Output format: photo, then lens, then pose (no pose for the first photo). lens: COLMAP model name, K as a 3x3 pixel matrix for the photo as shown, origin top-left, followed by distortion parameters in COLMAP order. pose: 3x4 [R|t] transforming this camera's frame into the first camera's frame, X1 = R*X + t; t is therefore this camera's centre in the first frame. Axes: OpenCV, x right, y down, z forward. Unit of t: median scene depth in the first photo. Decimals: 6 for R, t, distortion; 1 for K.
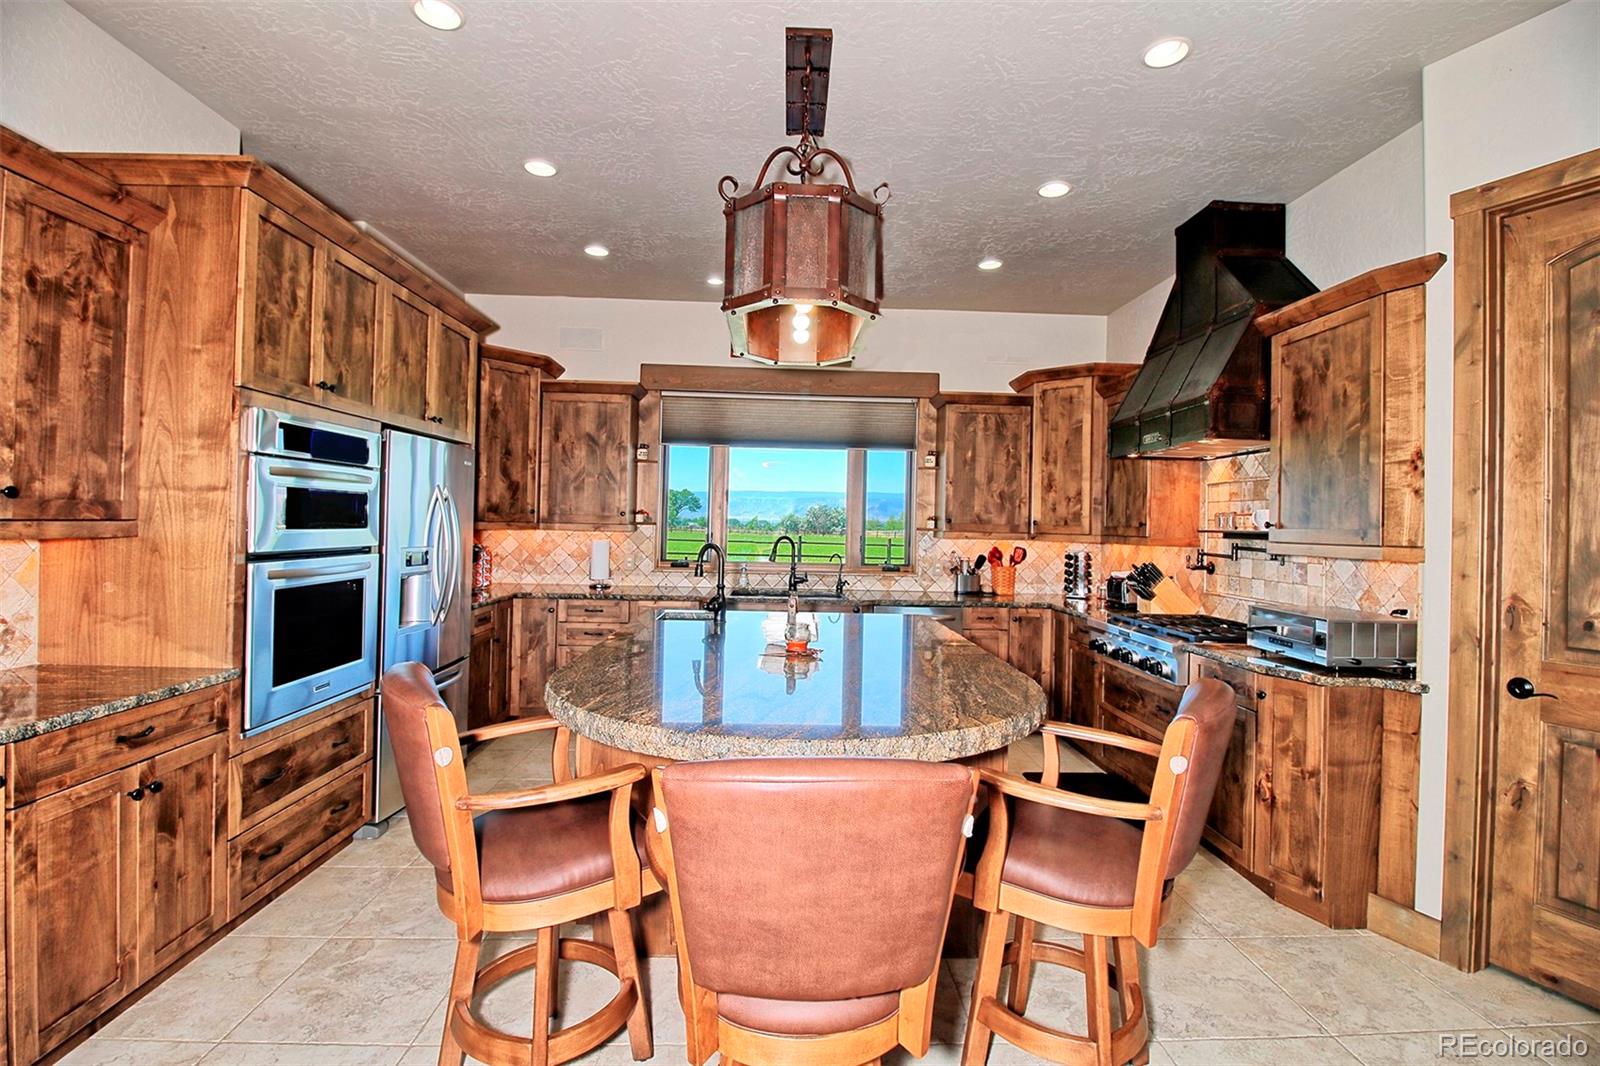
lens RADIAL K [[734.4, 0, 802.3], [0, 734.4, 528.1], [0, 0, 1]] dist [-0.022024, -0.003602]
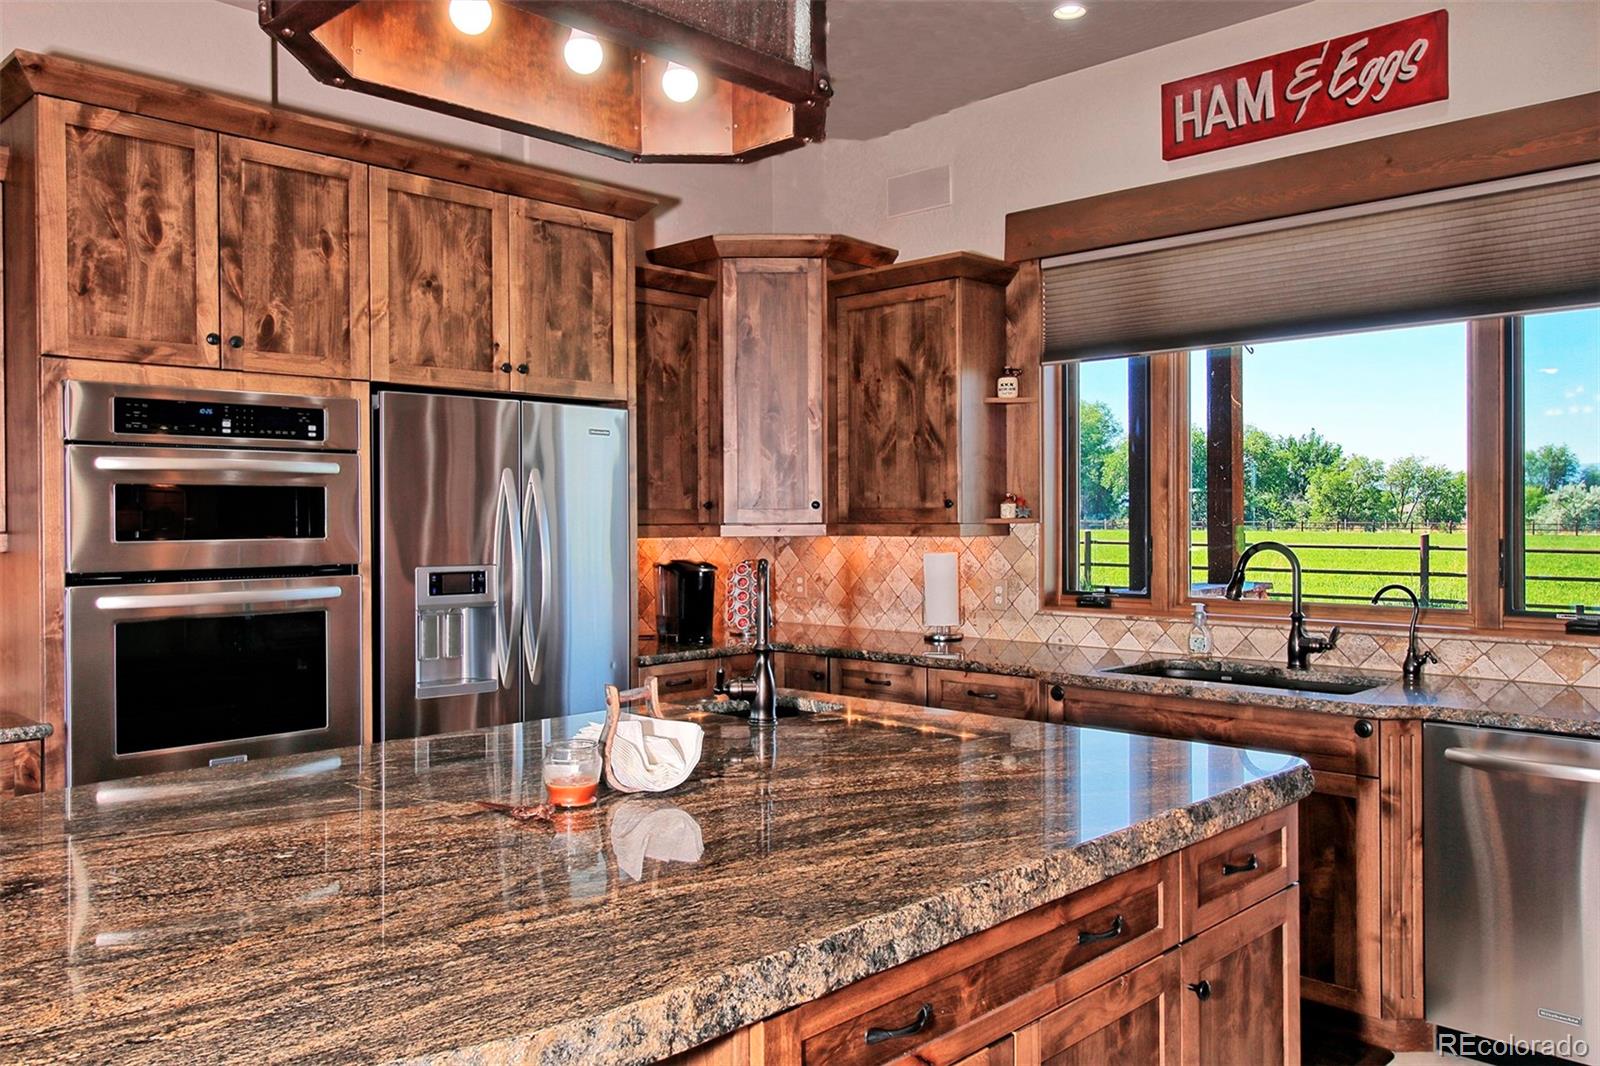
lens RADIAL K [[1213.0, 0, 808.7], [0, 1213.0, 527.5], [0, 0, 1]] dist [0.006641, -0.007076]
pose [[0.688269, -0.019920, -0.725182, 0.519775], [0.016323, 0.999795, -0.011971, 0.011099], [0.725272, -0.003598, 0.688453, 0.513160]]
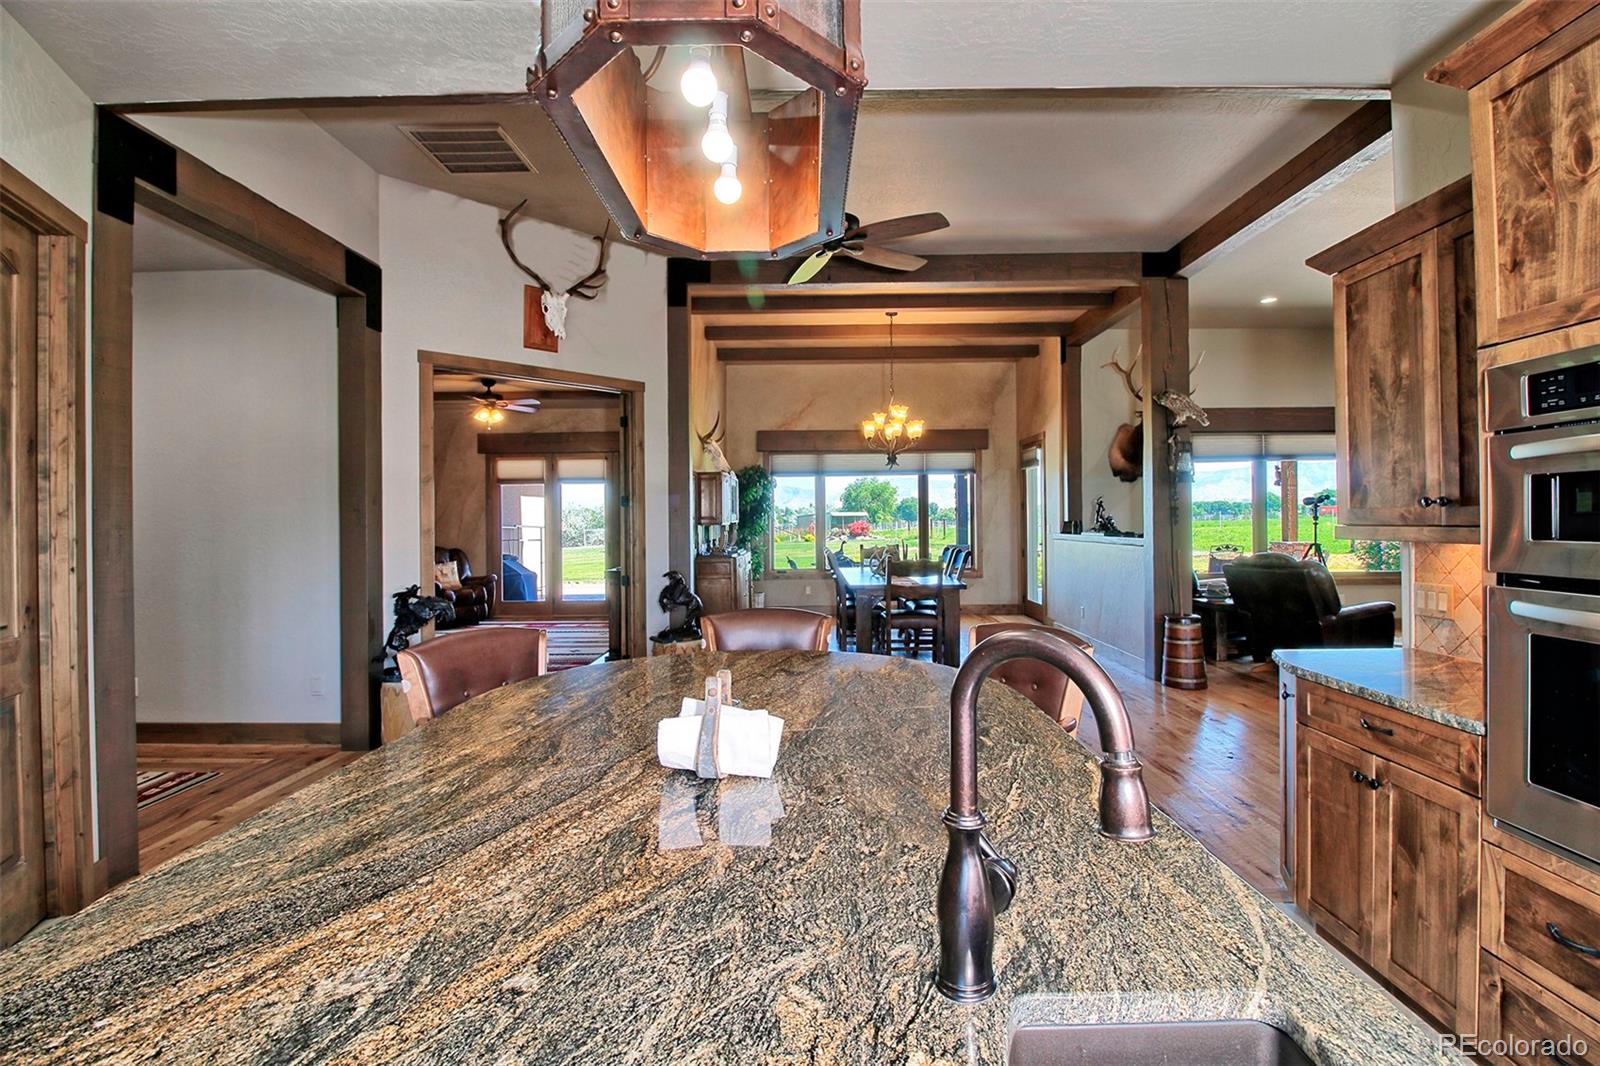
lens RADIAL K [[734.4, 0, 801.6], [0, 734.4, 525.6], [0, 0, 1]] dist [-0.022024, -0.003602]
pose [[-0.998698, -0.015616, 0.048574, -0.079600], [-0.014985, 0.999799, 0.013308, -0.007718], [-0.048772, 0.012562, -0.998731, 1.305429]]
